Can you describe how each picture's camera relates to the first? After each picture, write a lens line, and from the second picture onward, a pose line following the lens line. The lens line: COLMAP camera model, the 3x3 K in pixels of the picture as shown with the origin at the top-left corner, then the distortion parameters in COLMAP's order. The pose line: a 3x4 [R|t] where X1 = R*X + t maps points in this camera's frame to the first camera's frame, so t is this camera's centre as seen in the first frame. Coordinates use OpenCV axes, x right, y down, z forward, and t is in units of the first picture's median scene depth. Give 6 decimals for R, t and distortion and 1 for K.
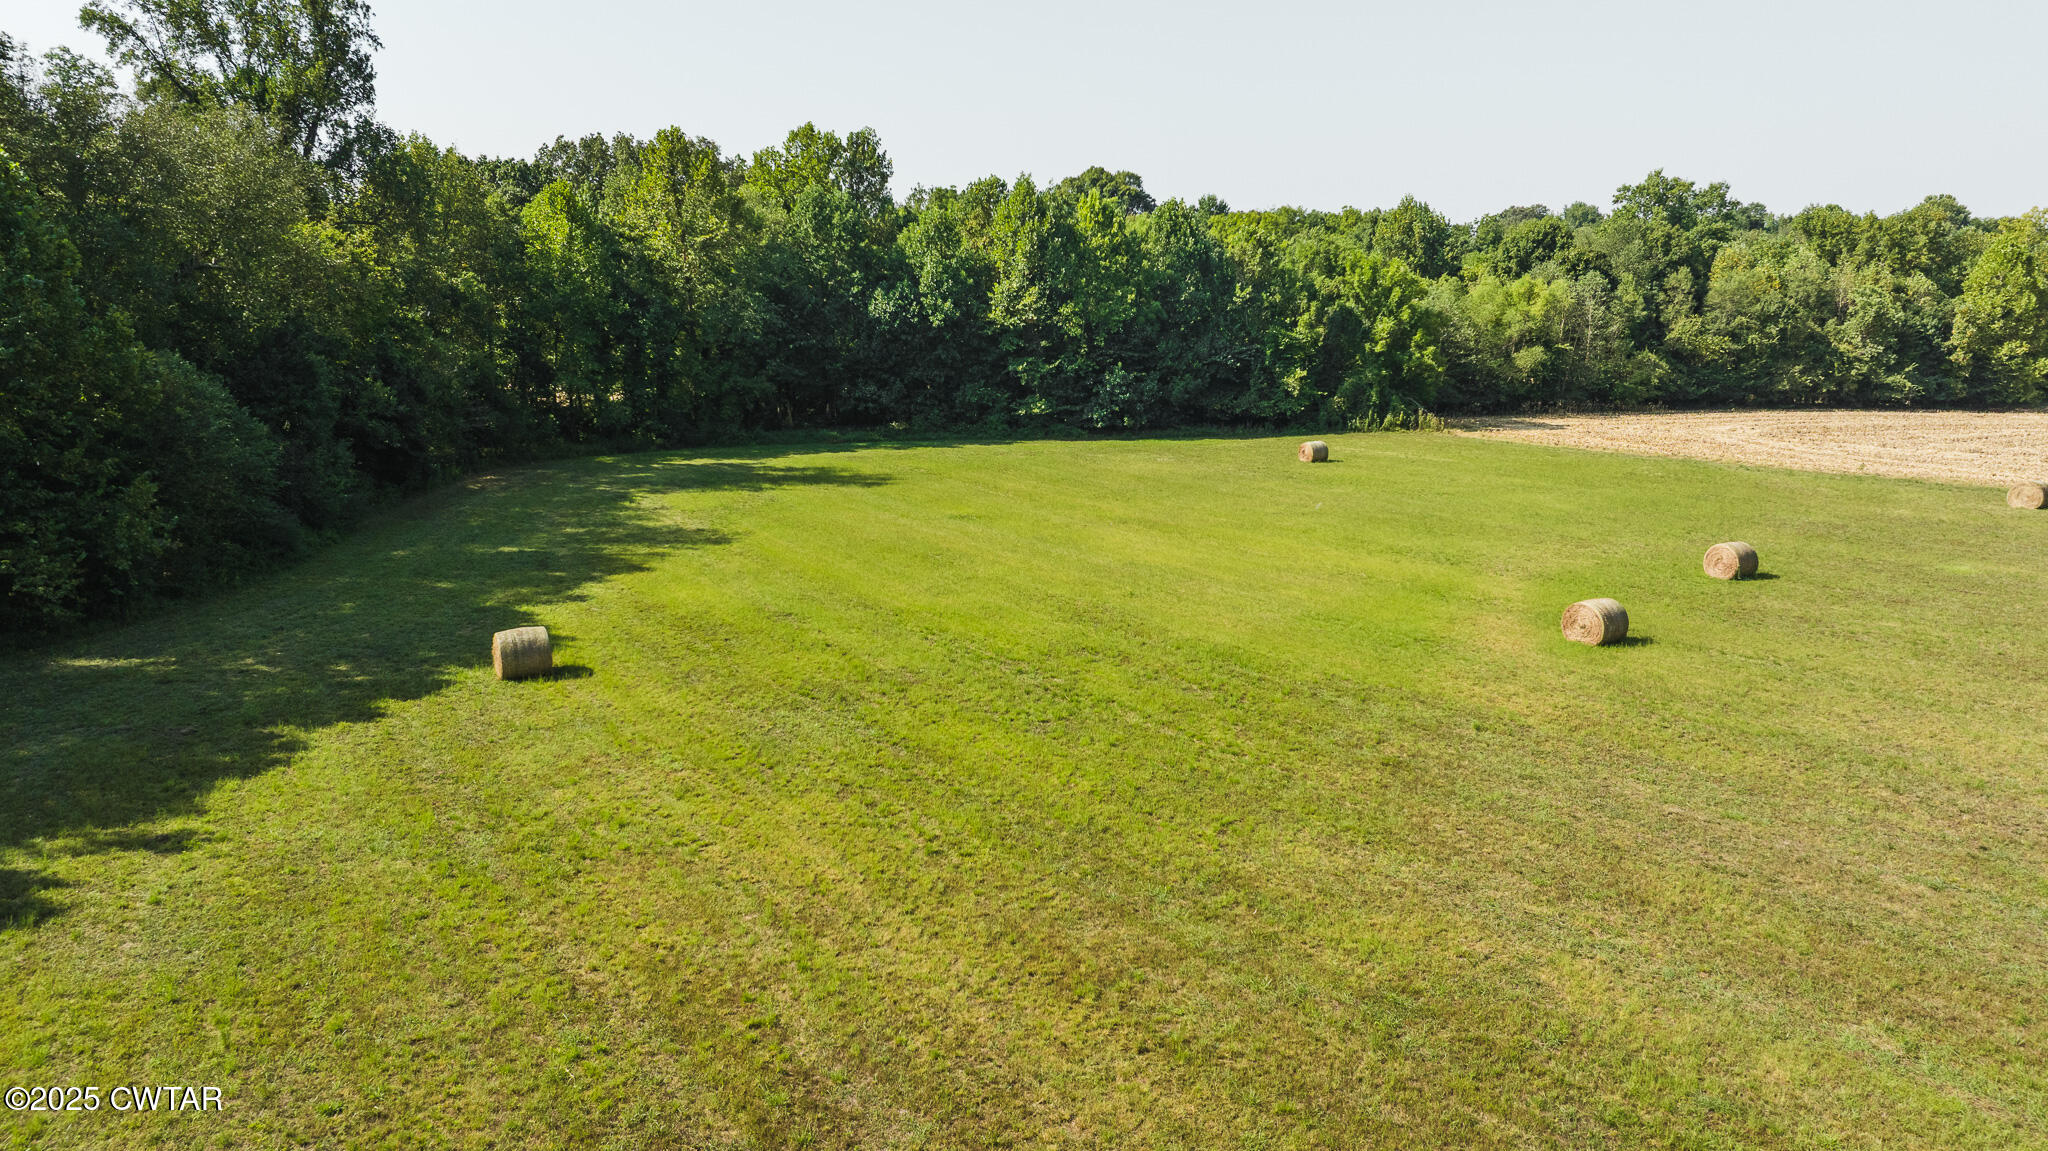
lens RADIAL K [[1436.7, 0, 1025.5], [0, 1436.7, 568.5], [0, 0, 1]] dist [-0.028914, 0.020608]
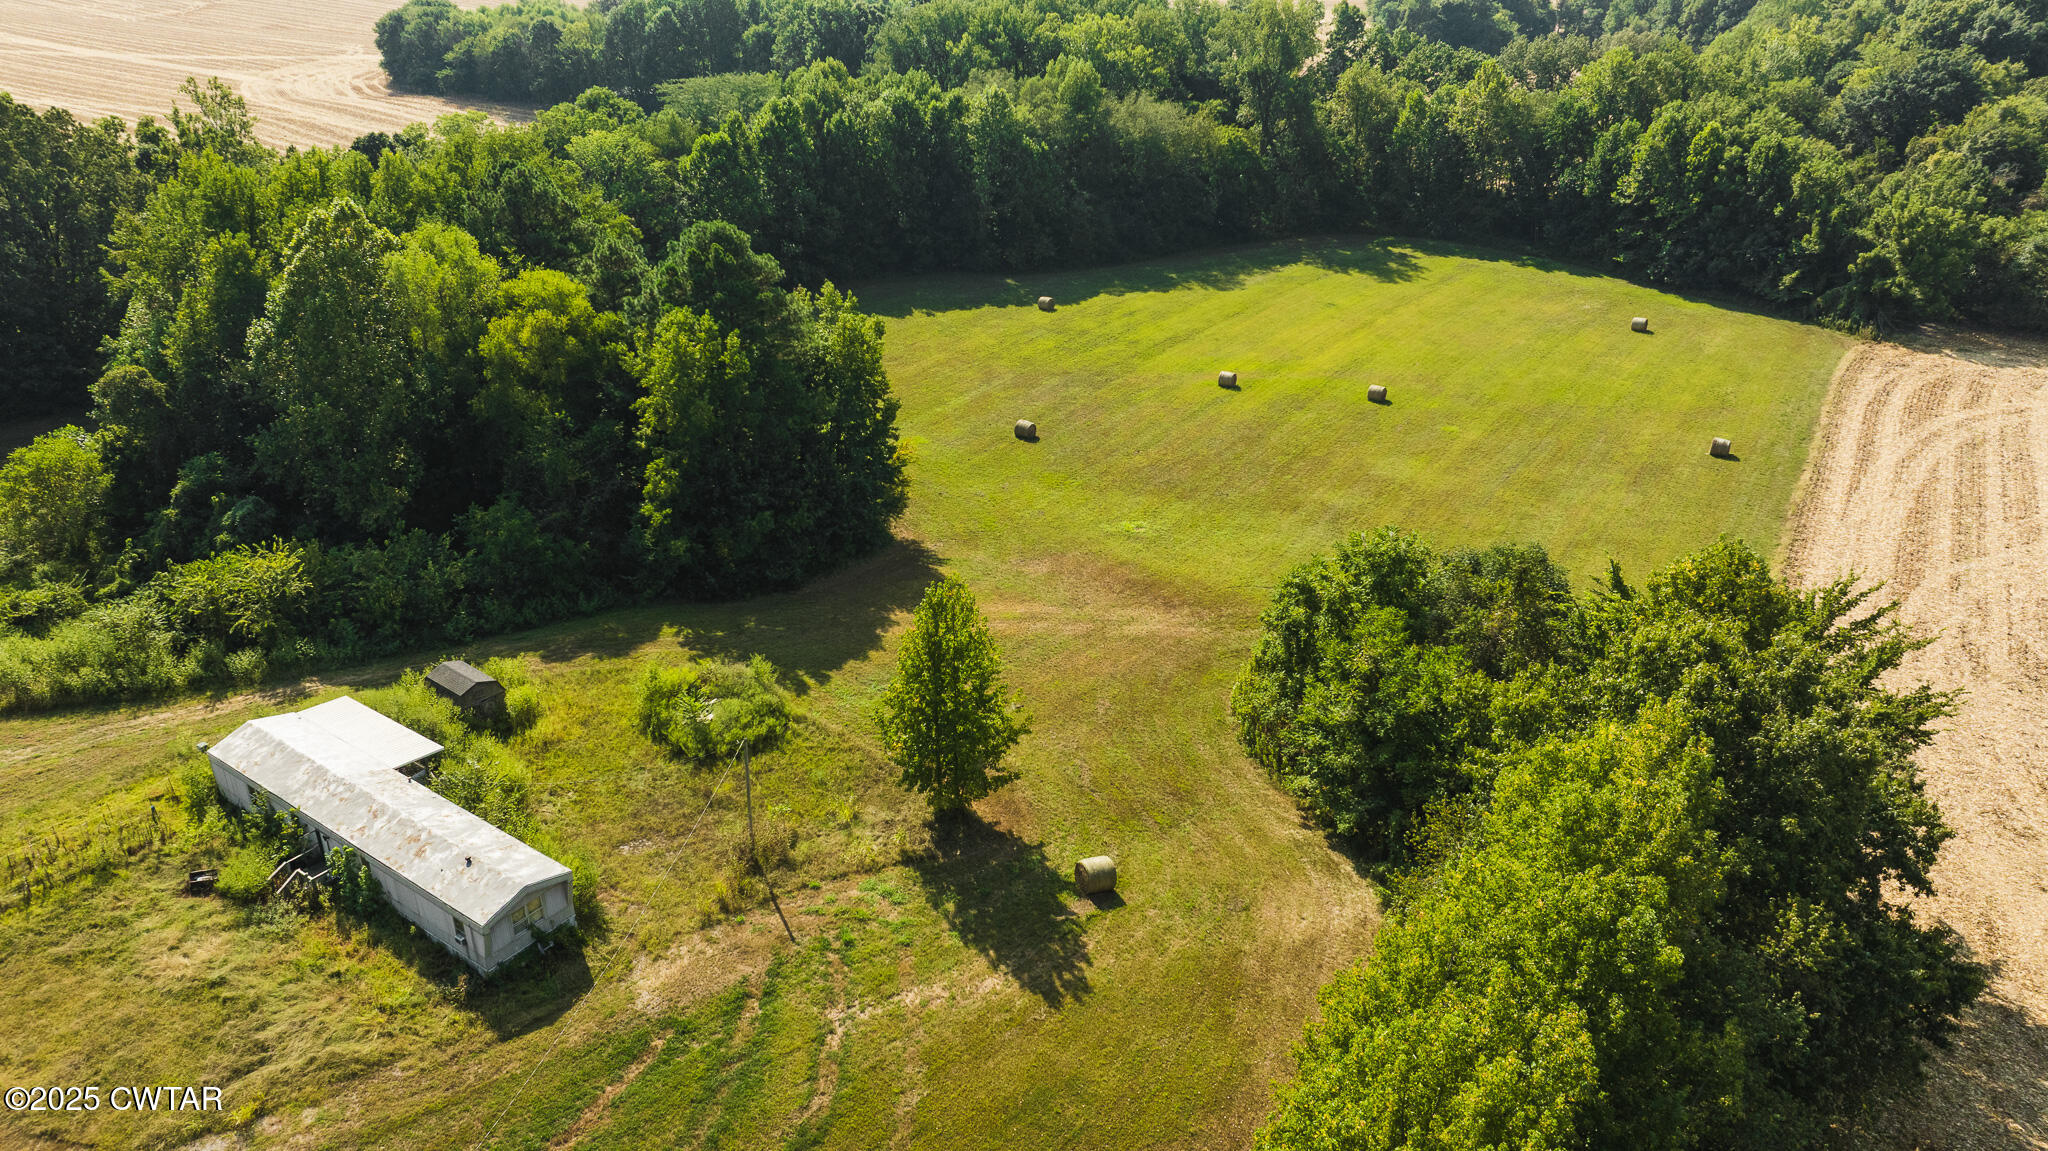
lens RADIAL K [[1436.7, 0, 1036.8], [0, 1436.7, 577.6], [0, 0, 1]] dist [-0.028914, 0.020608]
pose [[0.428323, 0.395944, -0.812261, 1.156563], [-0.172920, 0.918194, 0.356397, -0.238955], [0.886926, -0.012197, 0.461750, -0.320876]]
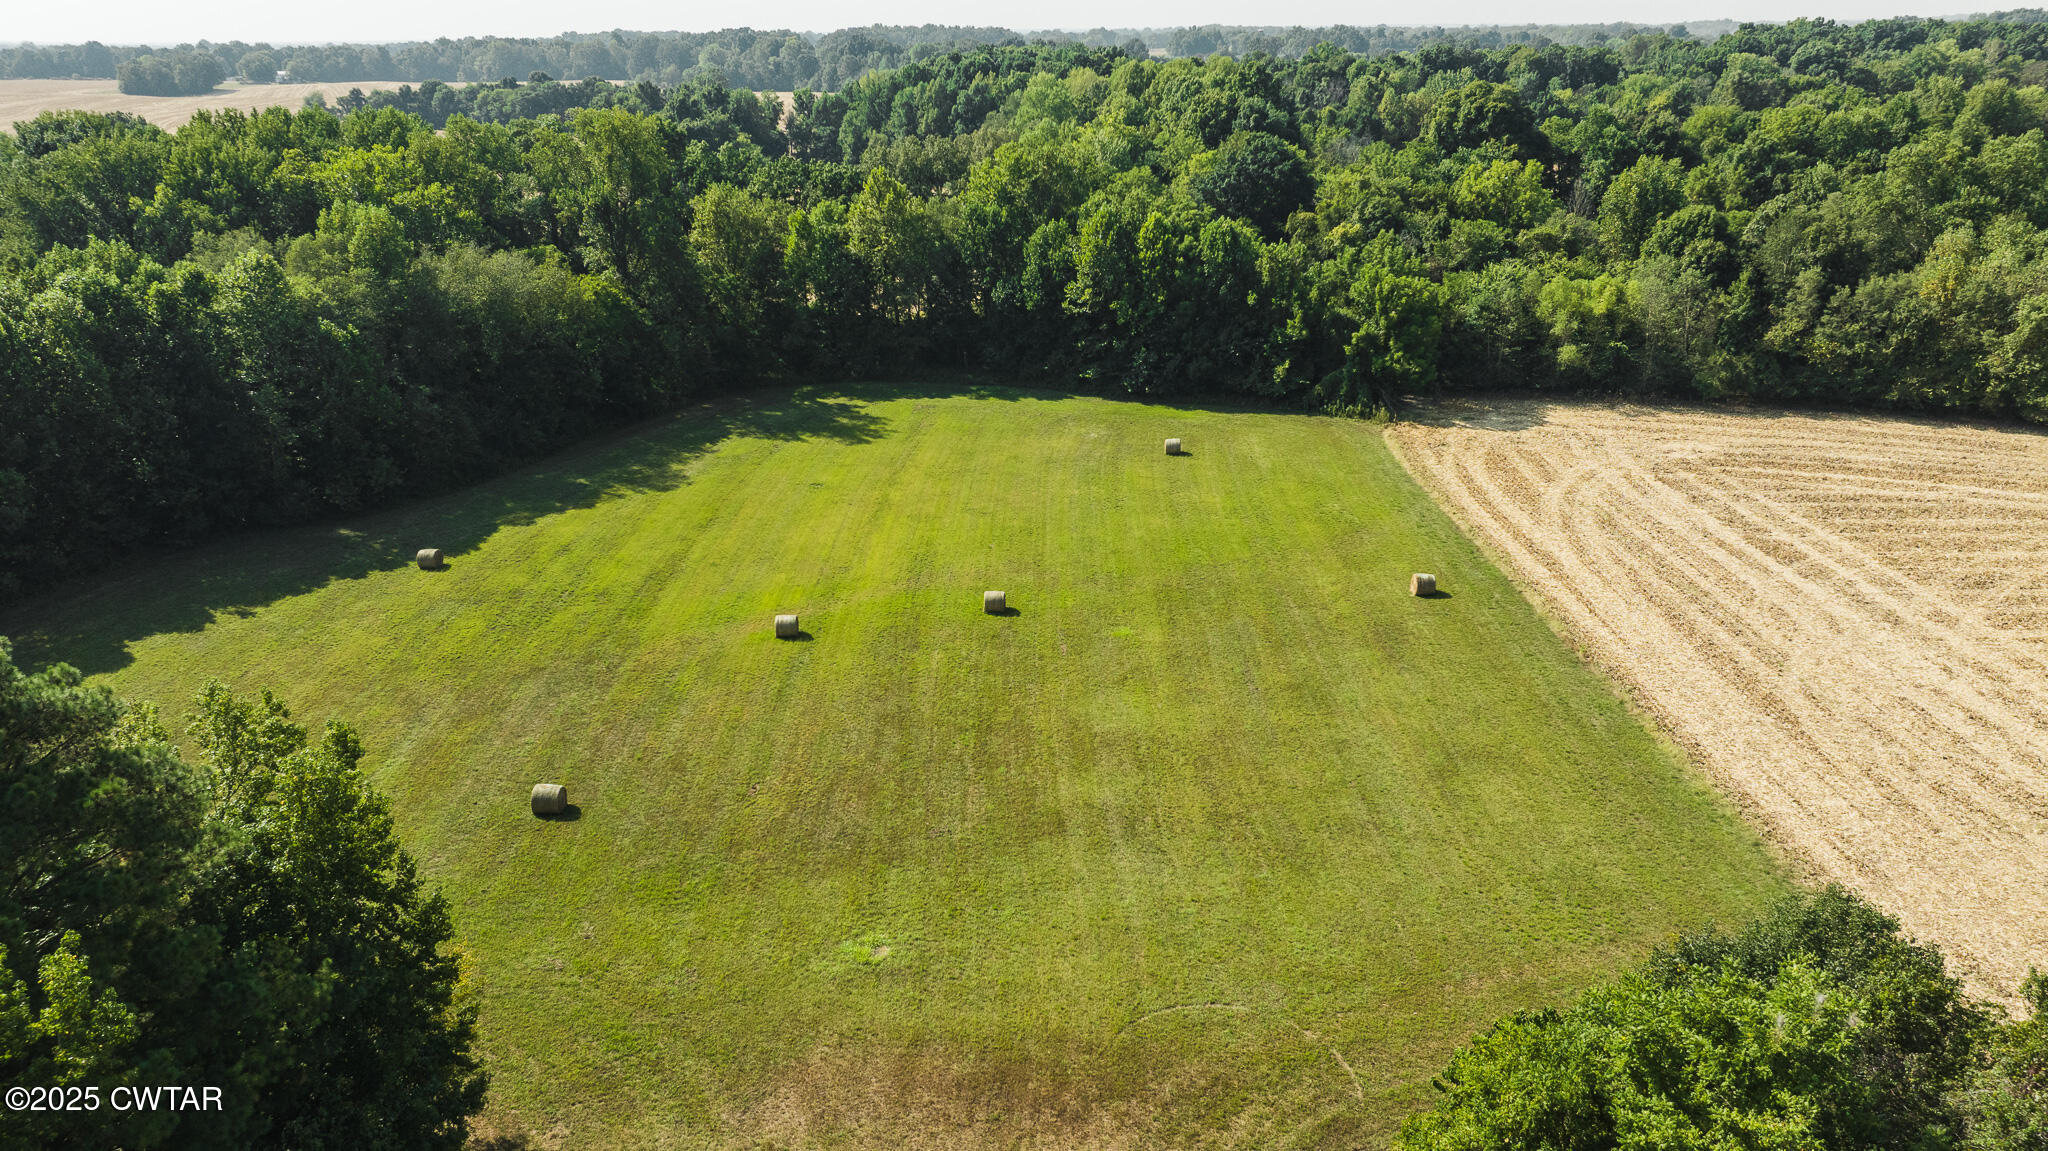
lens RADIAL K [[1436.7, 0, 1028.9], [0, 1436.7, 563.8], [0, 0, 1]] dist [-0.028914, 0.020608]
pose [[0.842742, 0.176993, -0.508389, 0.698745], [-0.087850, 0.976961, 0.194499, -0.196295], [0.531101, -0.119250, 0.838875, -0.230313]]
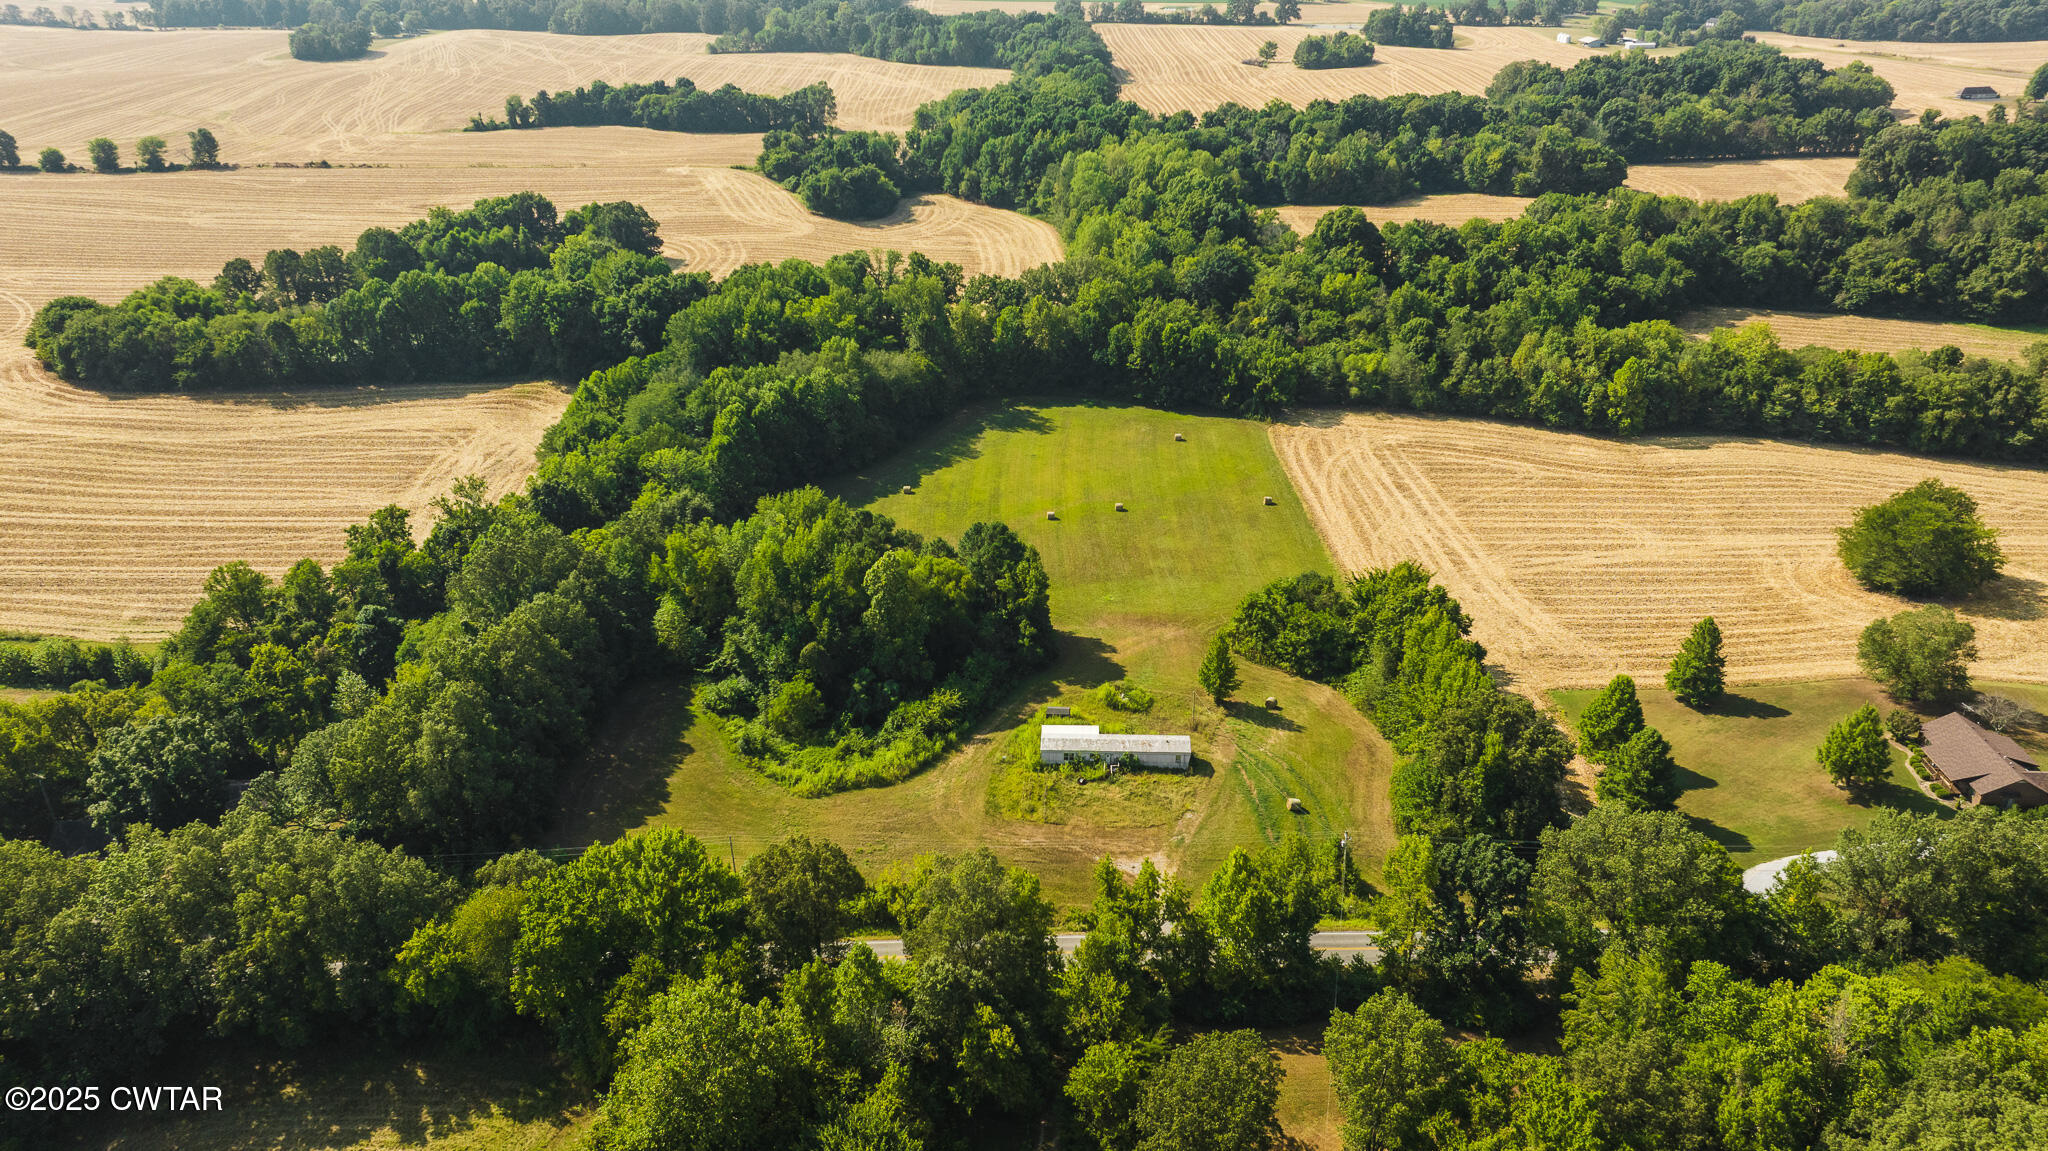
lens RADIAL K [[1436.7, 0, 1011.2], [0, 1436.7, 572.5], [0, 0, 1]] dist [-0.028914, 0.020608]
pose [[0.843877, 0.226806, -0.486241, 1.342216], [-0.089000, 0.952877, 0.290007, -0.611705], [0.529103, -0.201455, 0.824297, -1.733434]]
